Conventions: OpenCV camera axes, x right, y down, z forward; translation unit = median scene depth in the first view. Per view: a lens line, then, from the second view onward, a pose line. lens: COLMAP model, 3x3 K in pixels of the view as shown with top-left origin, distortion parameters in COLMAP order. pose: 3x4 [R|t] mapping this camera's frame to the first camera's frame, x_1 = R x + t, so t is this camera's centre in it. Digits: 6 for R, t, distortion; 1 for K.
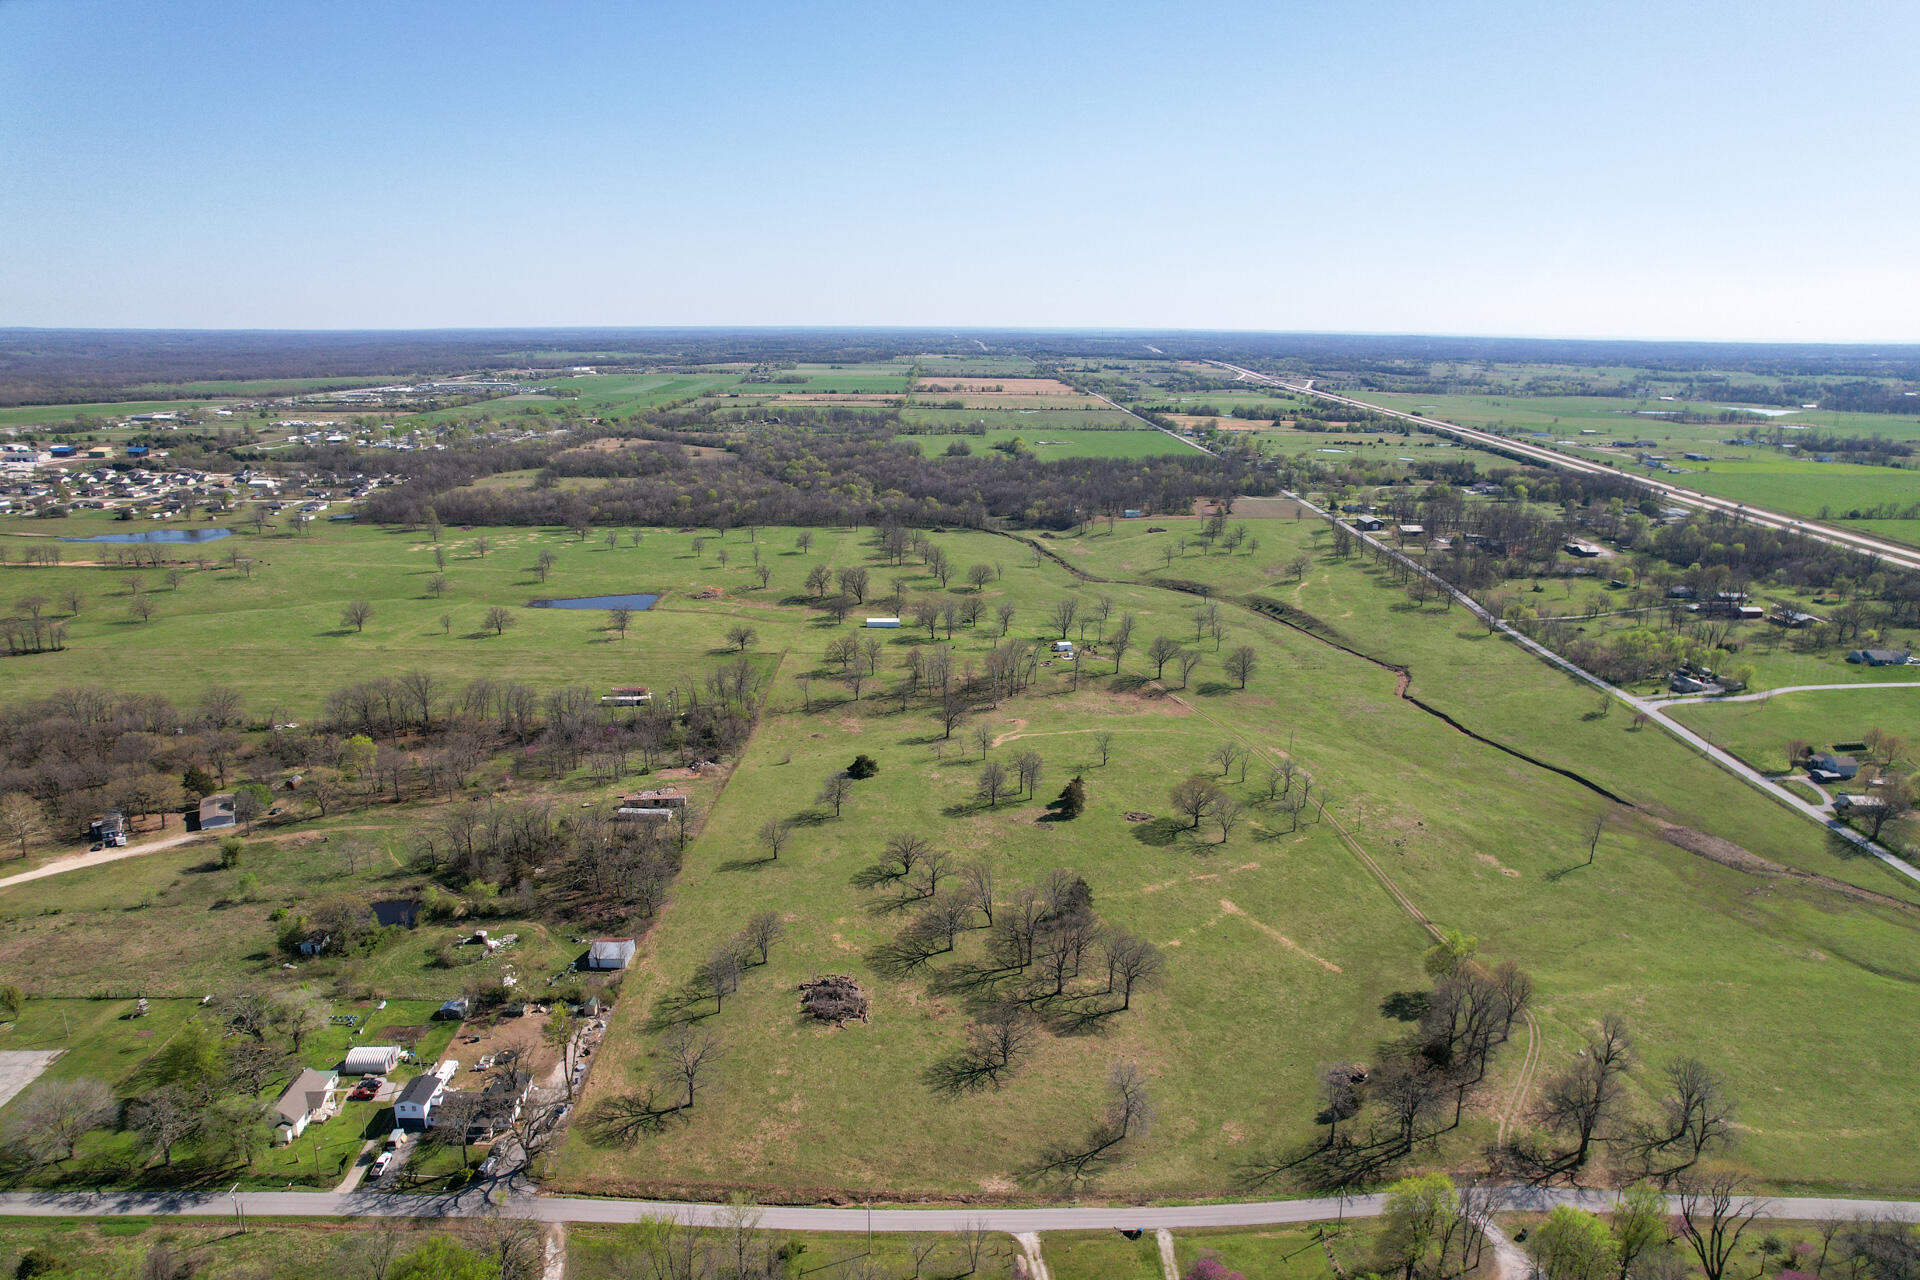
lens RADIAL K [[1242.3, 0, 971.6], [0, 1242.3, 637.3], [0, 0, 1]] dist [-0.082464, 0.076228]
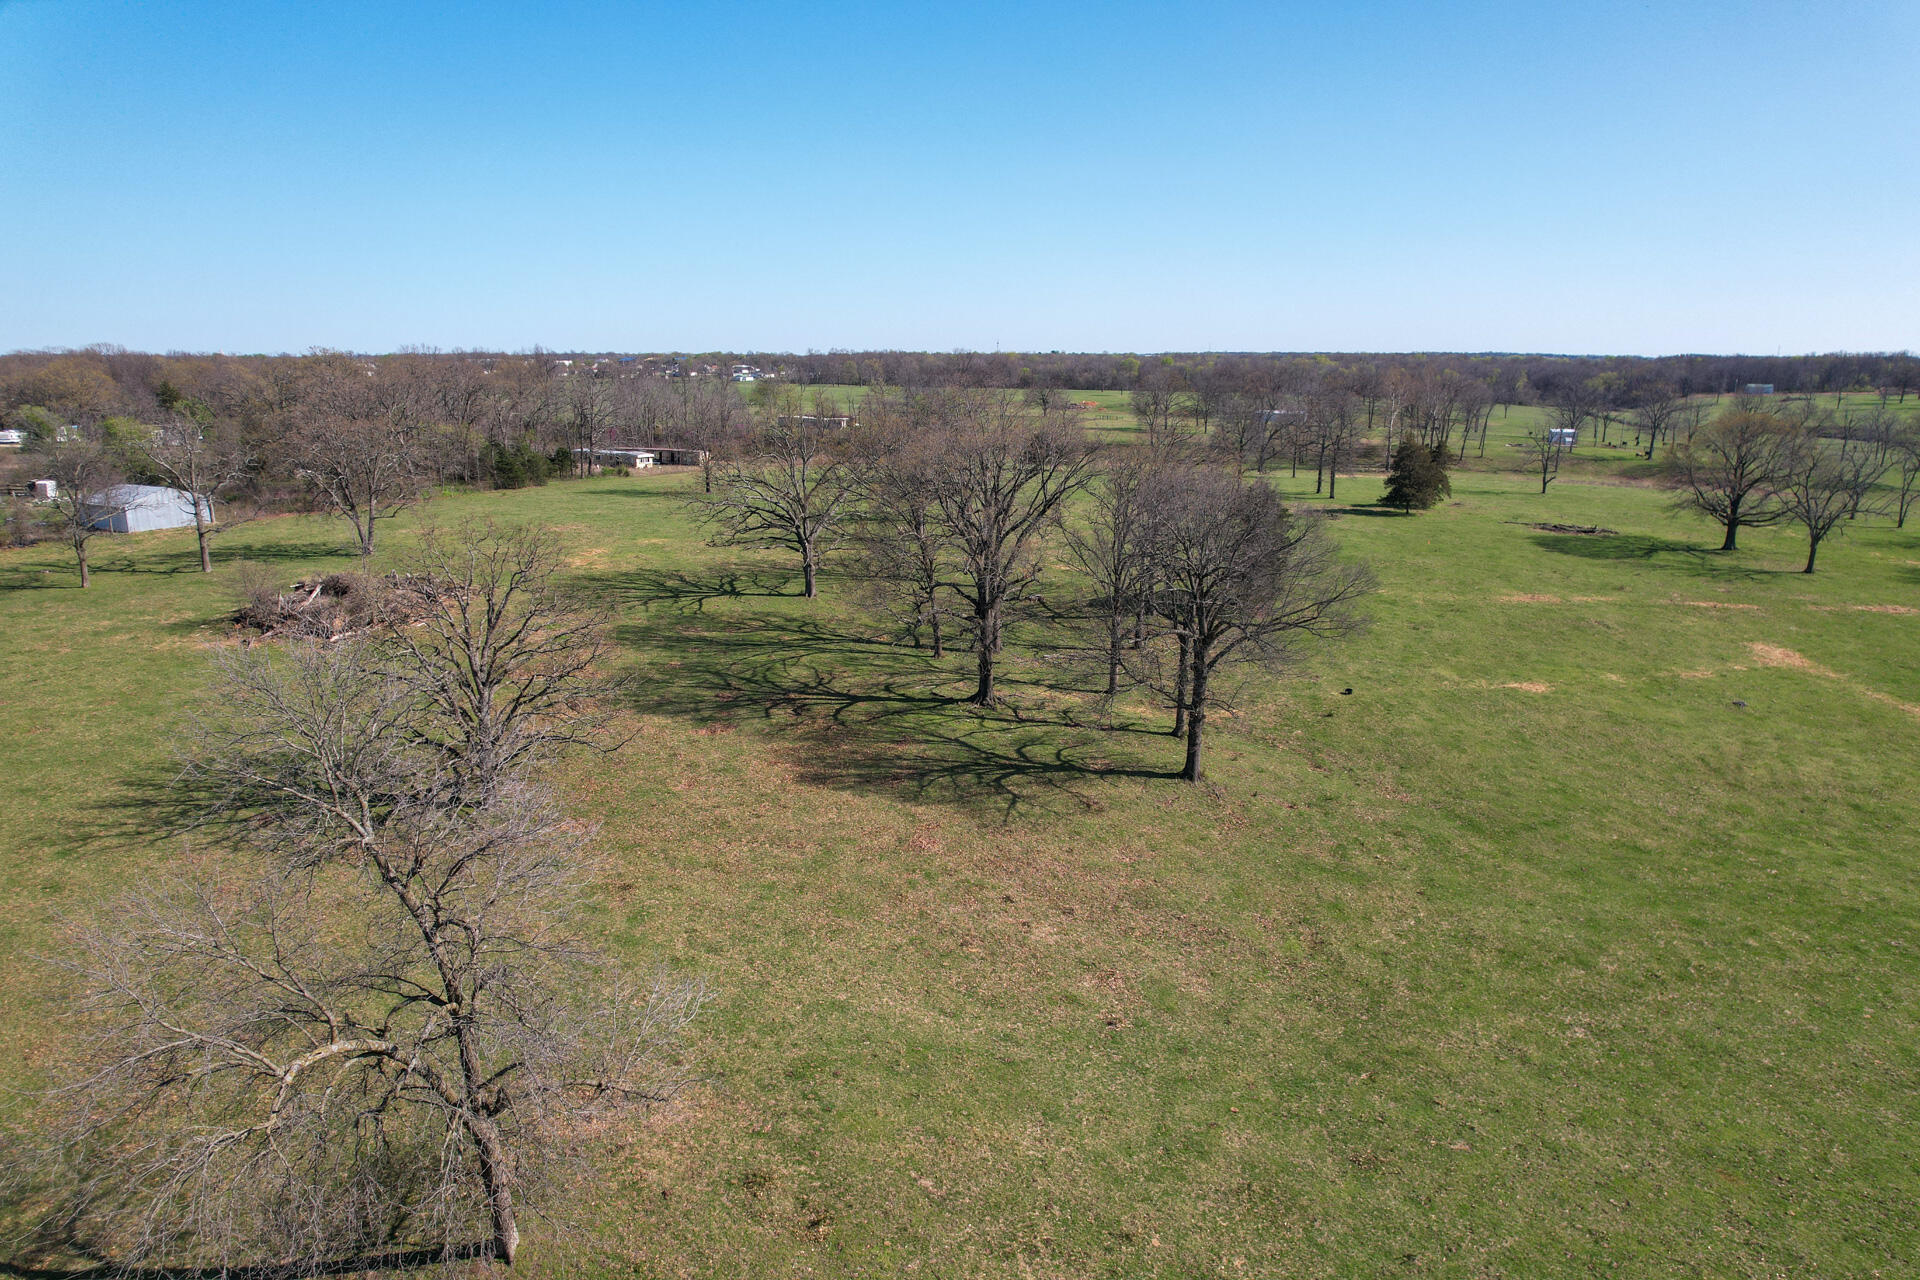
lens RADIAL K [[1242.3, 0, 942.4], [0, 1242.3, 597.6], [0, 0, 1]] dist [-0.082464, 0.076228]
pose [[0.881229, 0.081649, -0.465584, 0.147146], [-0.110727, 0.993220, -0.035397, 0.210728], [0.459538, 0.082746, 0.884295, 0.568337]]
